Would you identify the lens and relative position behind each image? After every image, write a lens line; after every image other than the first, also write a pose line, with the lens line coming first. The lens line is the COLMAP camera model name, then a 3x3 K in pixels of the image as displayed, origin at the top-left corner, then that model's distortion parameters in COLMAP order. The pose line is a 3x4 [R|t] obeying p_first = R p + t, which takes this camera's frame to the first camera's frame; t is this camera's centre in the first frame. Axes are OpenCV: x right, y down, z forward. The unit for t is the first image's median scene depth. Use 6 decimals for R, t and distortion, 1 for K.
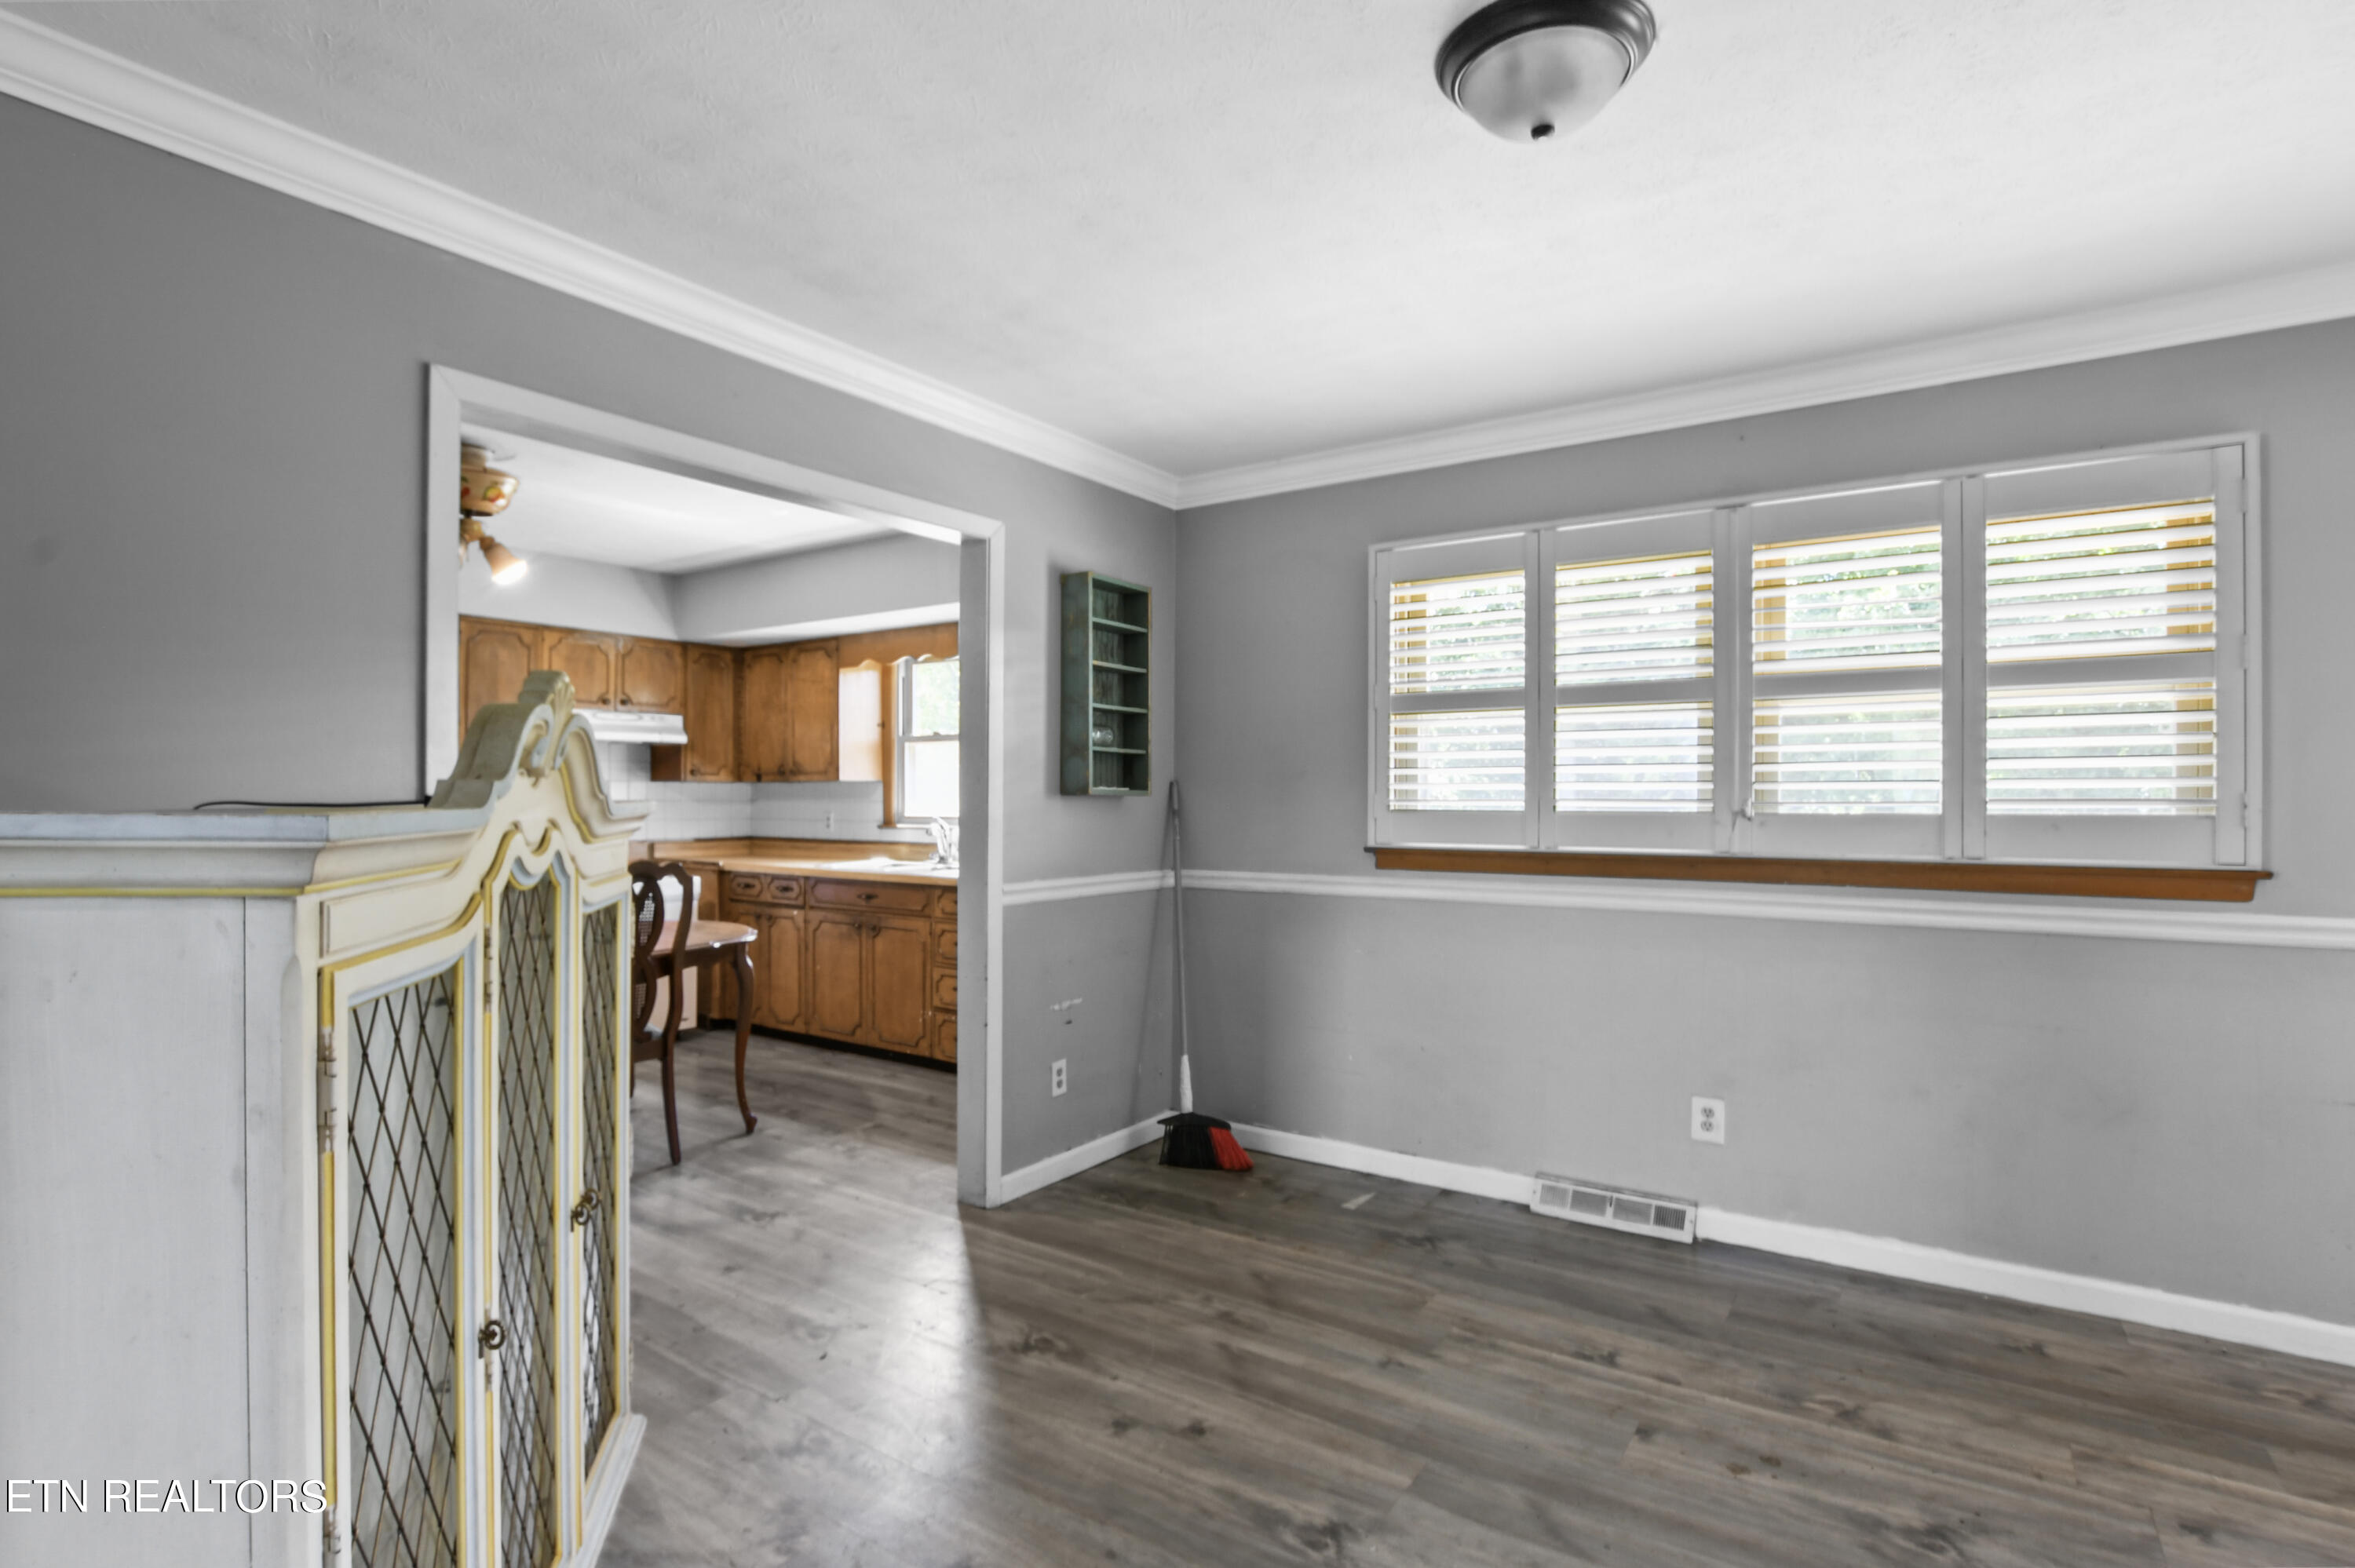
lens RADIAL K [[1142.0, 0, 1177.5], [0, 1142.0, 784.0], [0, 0, 1]] dist [-0.073929, 0.000008]
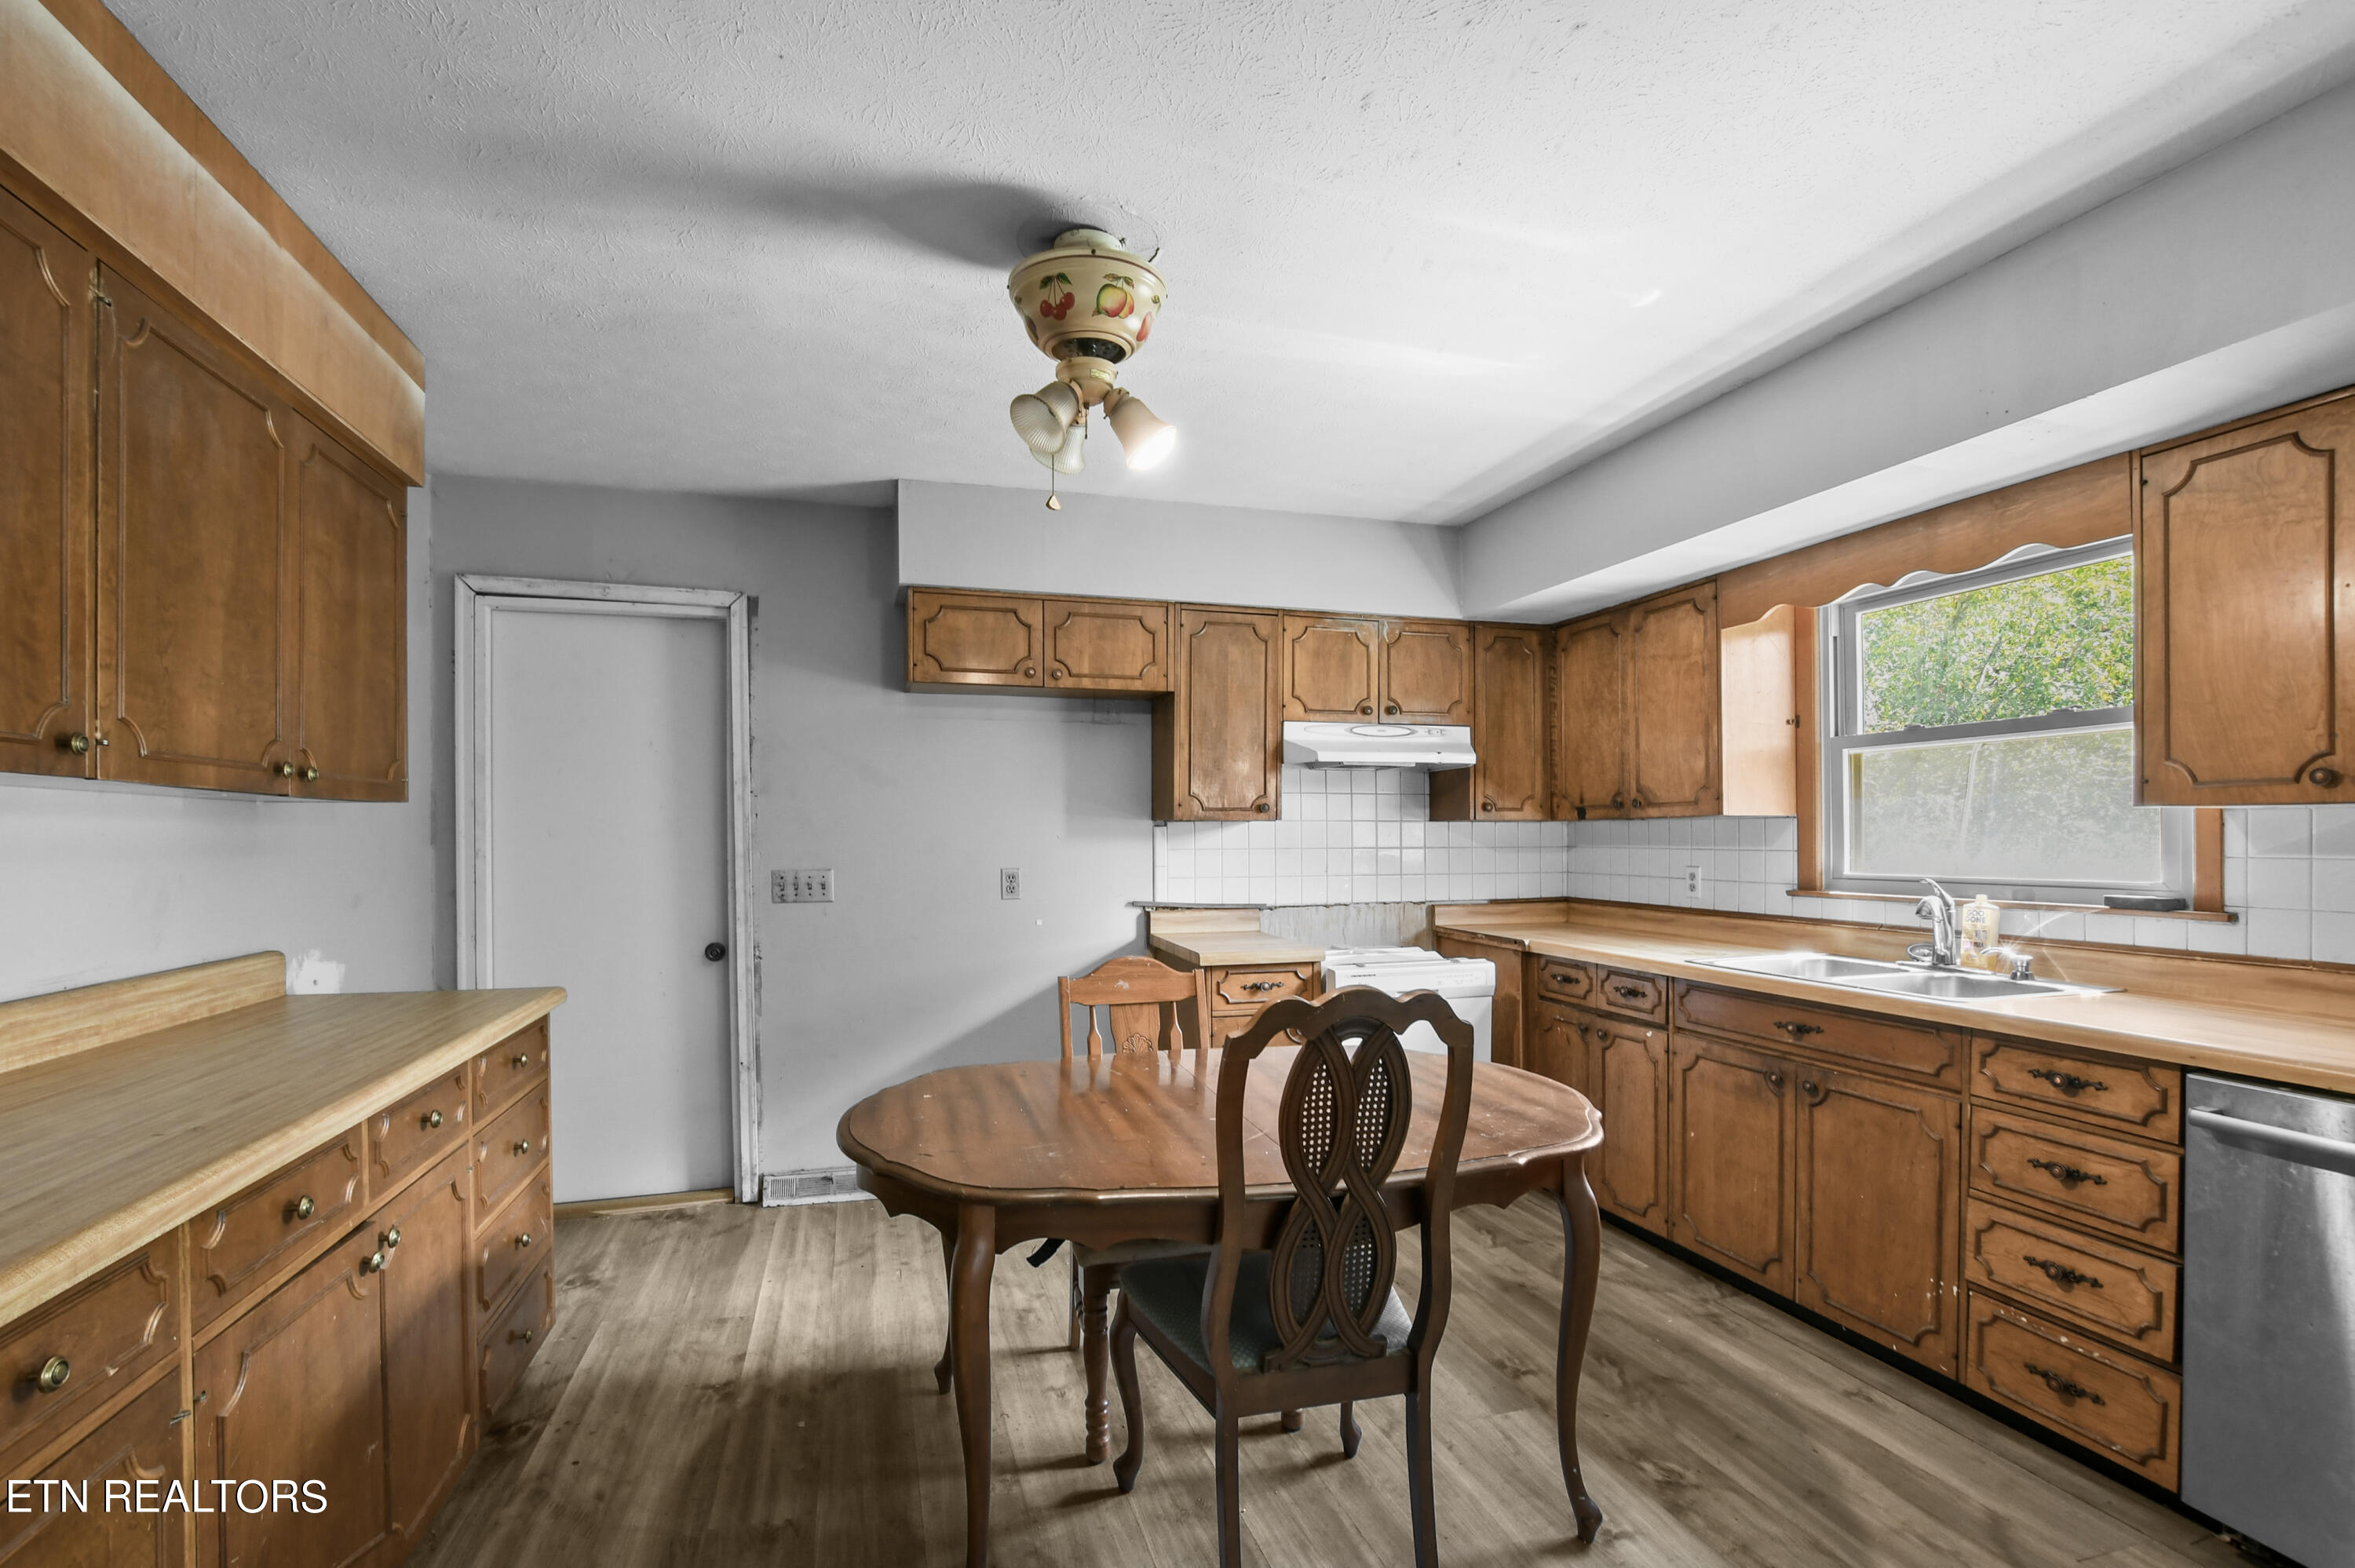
lens RADIAL K [[1092.3, 0, 1178.7], [0, 1092.3, 837.4], [0, 0, 1]] dist [-0.001326, 0.000082]
pose [[0.772528, -0.000496, -0.634980, -0.155246], [0.006683, 0.999951, 0.007349, 0.002660], [0.634945, -0.009920, 0.772494, 0.375855]]
